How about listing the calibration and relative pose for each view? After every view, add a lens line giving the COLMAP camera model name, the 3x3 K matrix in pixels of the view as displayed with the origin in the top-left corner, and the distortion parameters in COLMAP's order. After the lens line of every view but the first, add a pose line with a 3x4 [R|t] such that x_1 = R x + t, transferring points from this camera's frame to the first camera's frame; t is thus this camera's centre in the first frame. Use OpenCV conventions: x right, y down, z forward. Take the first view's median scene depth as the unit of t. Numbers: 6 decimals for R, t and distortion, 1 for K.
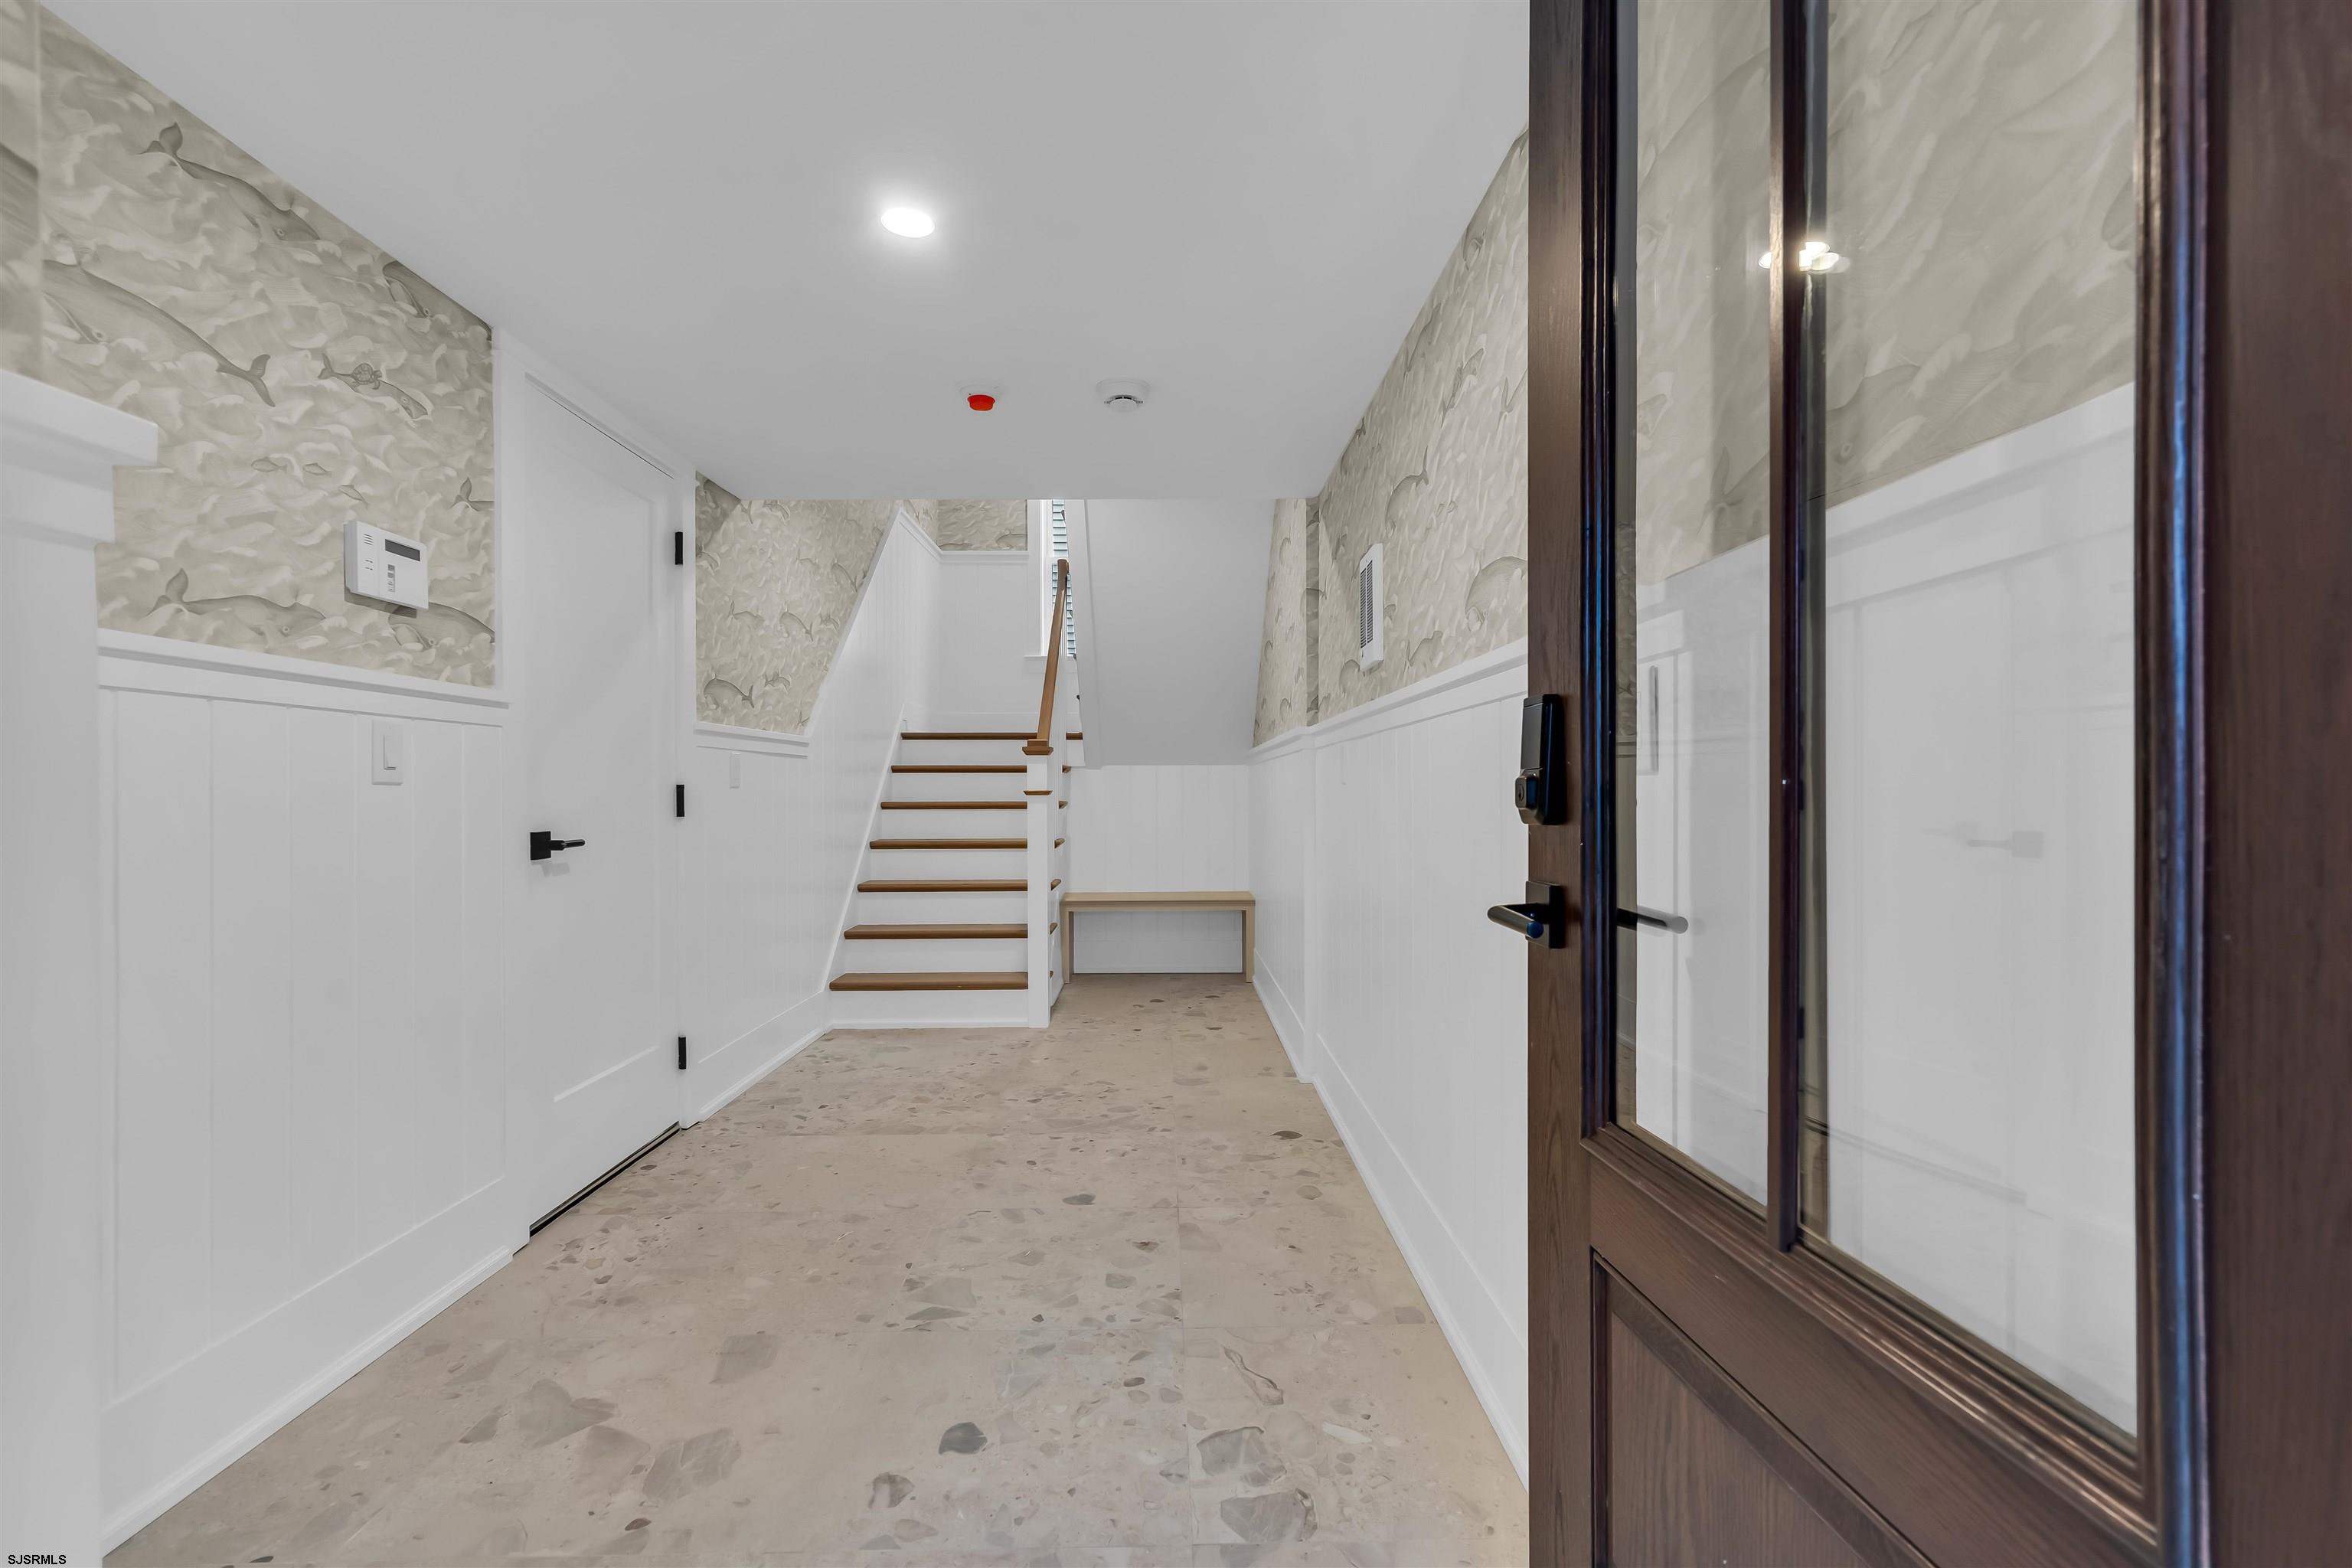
lens RADIAL K [[1067.9, 0, 1185.6], [0, 1067.9, 791.9], [0, 0, 1]] dist [-0.004131, 0.003576]
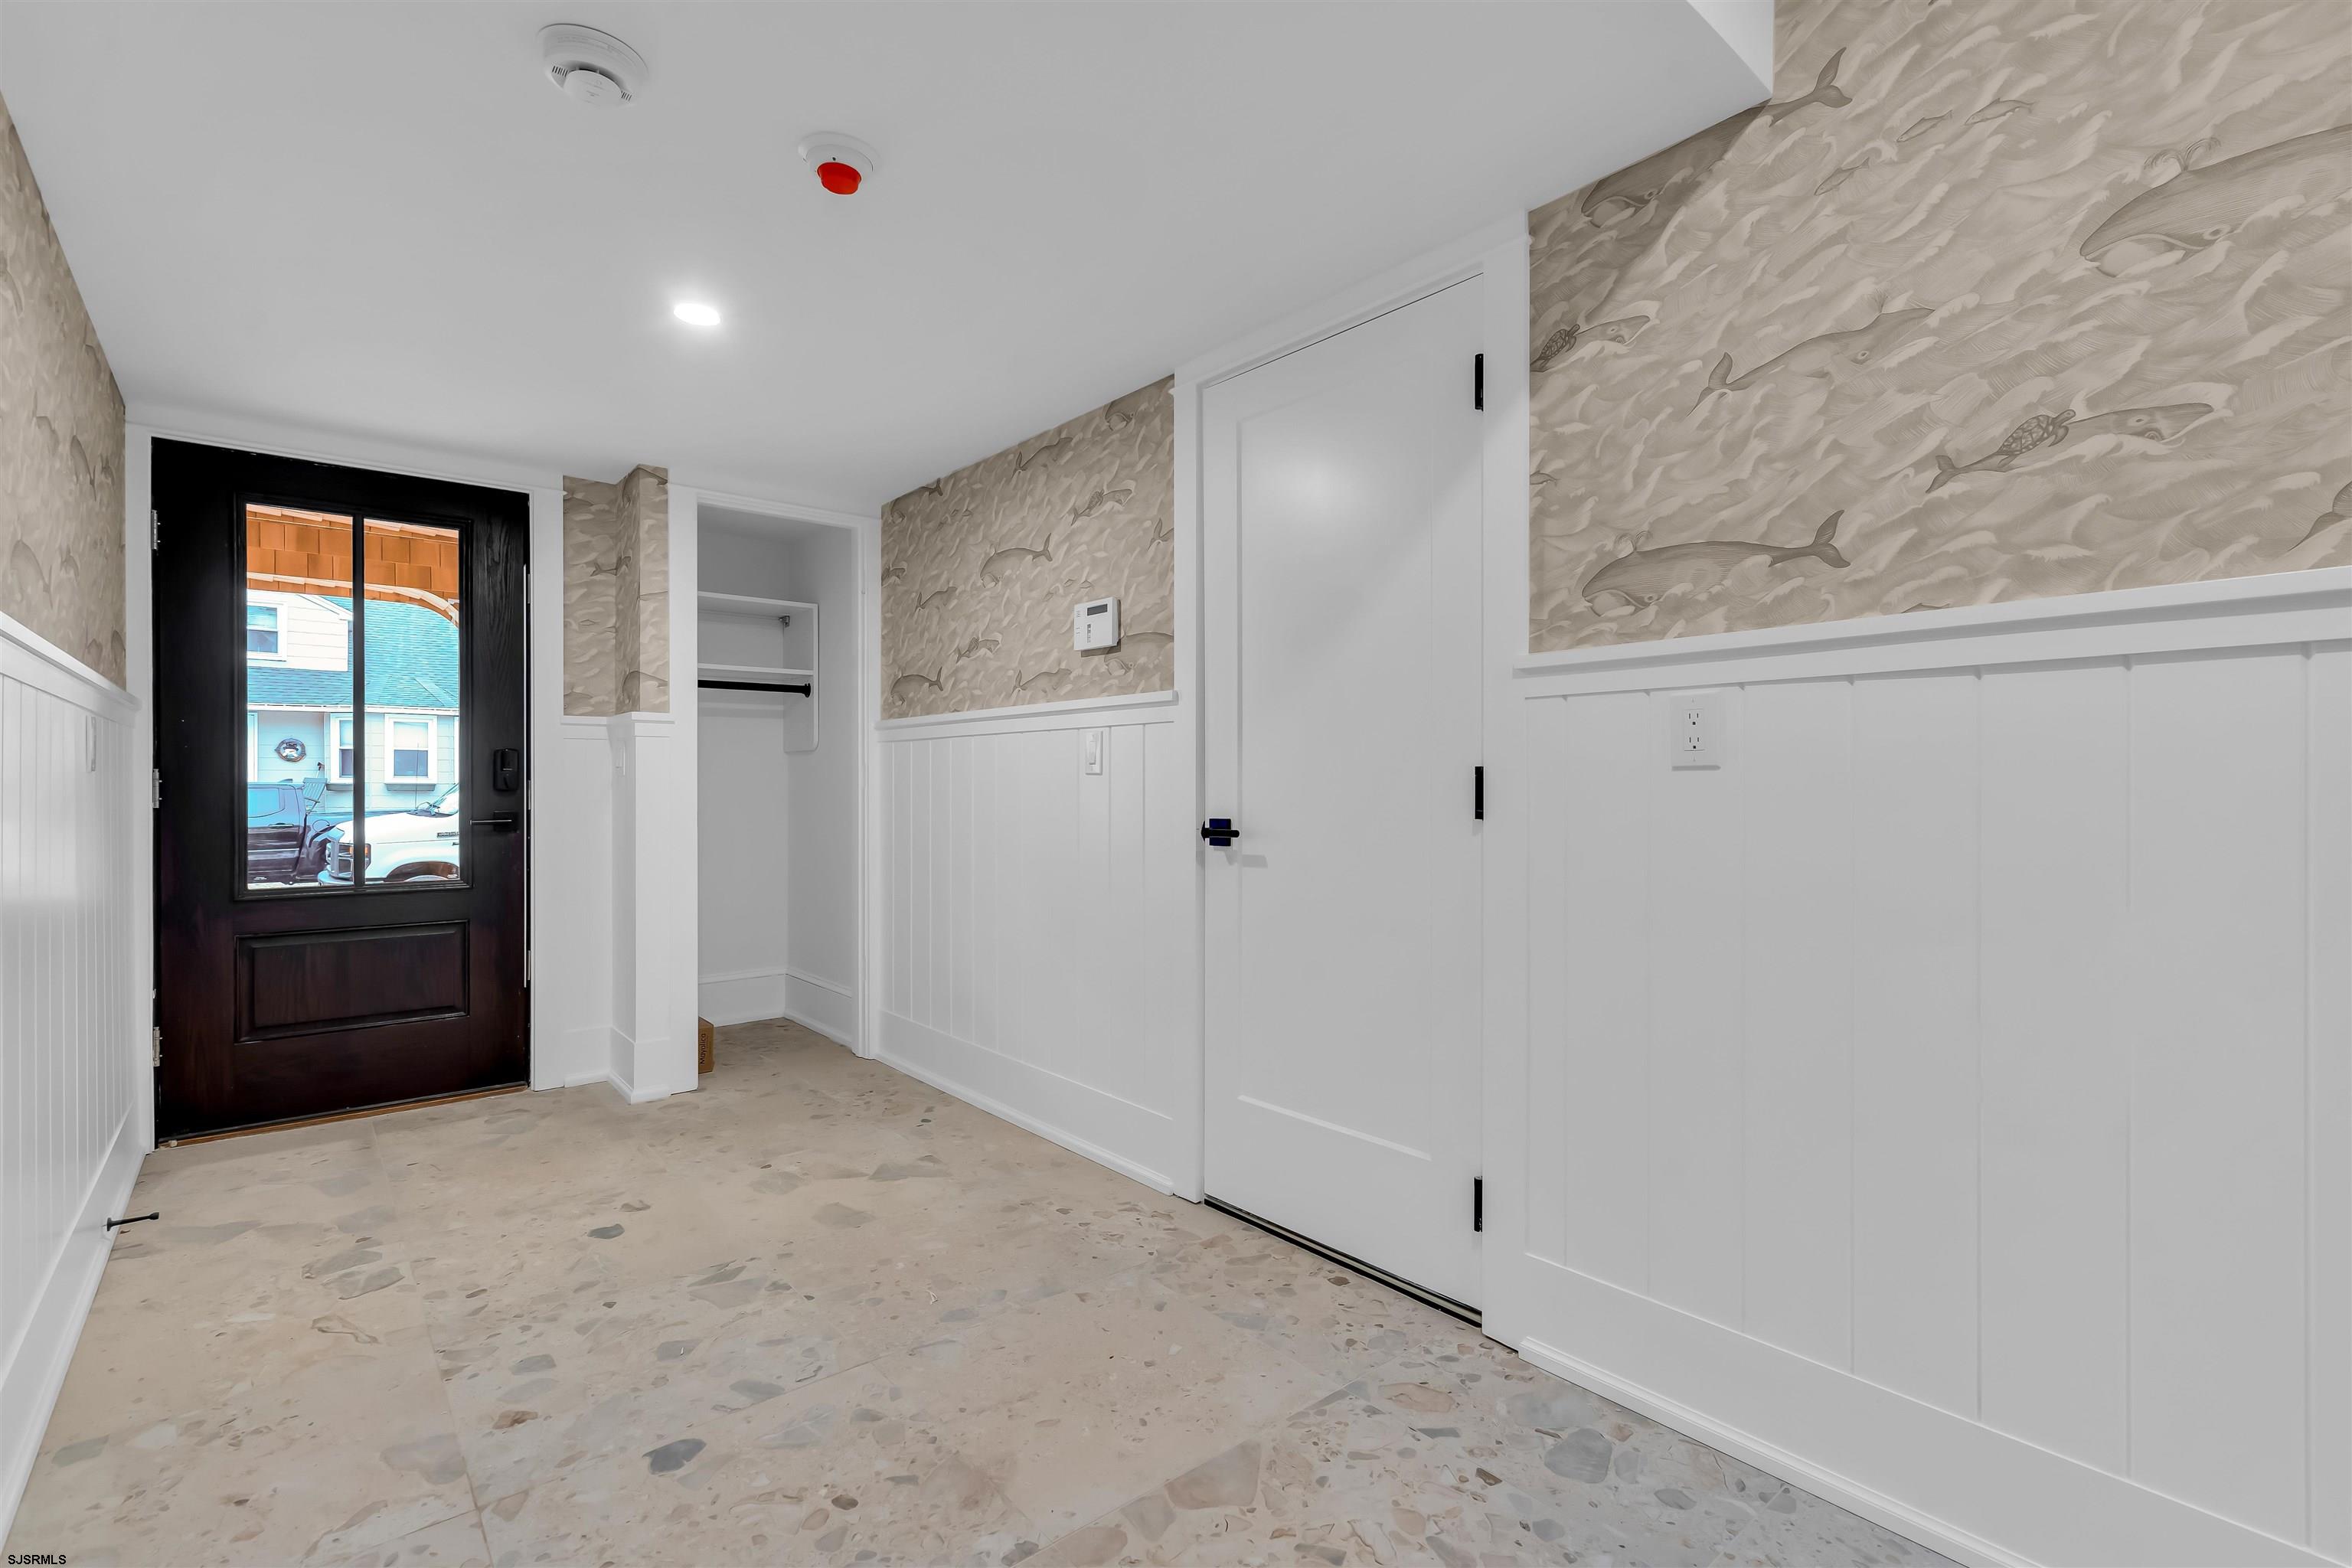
lens RADIAL K [[1067.9, 0, 1186.0], [0, 1067.9, 774.0], [0, 0, 1]] dist [-0.004131, 0.003576]
pose [[-0.776637, 0.004811, -0.629930, 0.067928], [0.007162, 0.999974, -0.001193, -0.004494], [0.629907, -0.005438, -0.776651, 2.017238]]
